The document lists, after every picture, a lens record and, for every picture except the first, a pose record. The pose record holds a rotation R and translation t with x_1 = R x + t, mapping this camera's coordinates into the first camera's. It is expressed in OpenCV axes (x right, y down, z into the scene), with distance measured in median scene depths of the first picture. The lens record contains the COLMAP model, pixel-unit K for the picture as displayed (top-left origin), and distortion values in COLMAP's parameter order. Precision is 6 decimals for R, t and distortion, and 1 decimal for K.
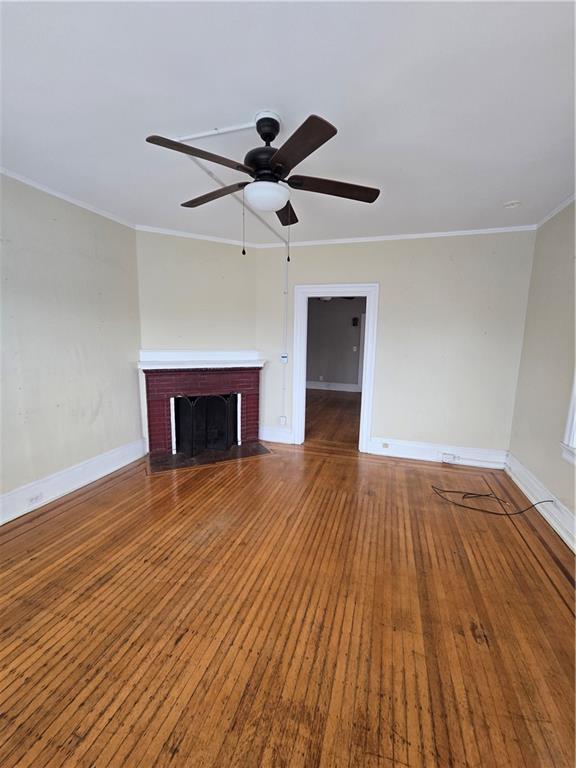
lens RADIAL K [[316.6, 0, 292.6], [0, 316.6, 385.0], [0, 0, 1]] dist [0.001194, 0.000737]
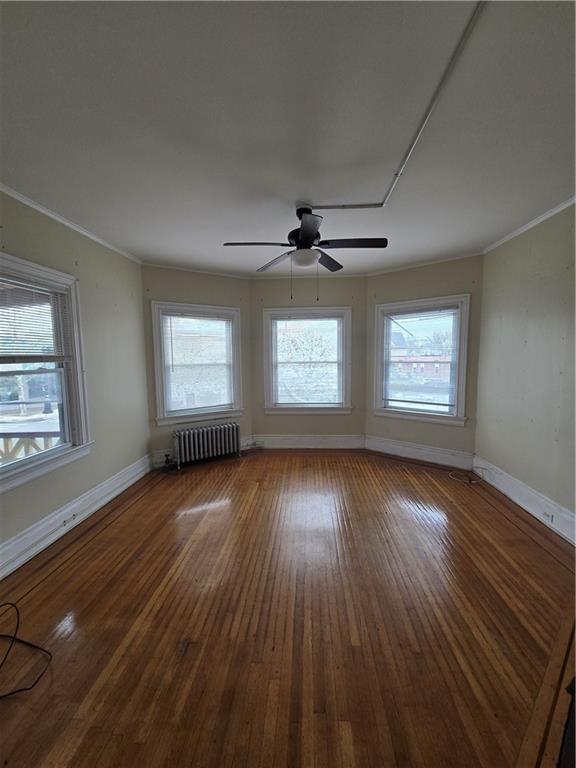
lens RADIAL K [[316.6, 0, 292.6], [0, 316.6, 385.0], [0, 0, 1]] dist [0.001194, 0.000737]
pose [[-0.970798, 0.016579, -0.239324, 0.207092], [-0.042428, 0.970018, 0.239301, -0.242575], [0.236116, 0.242467, -0.940988, 1.573427]]
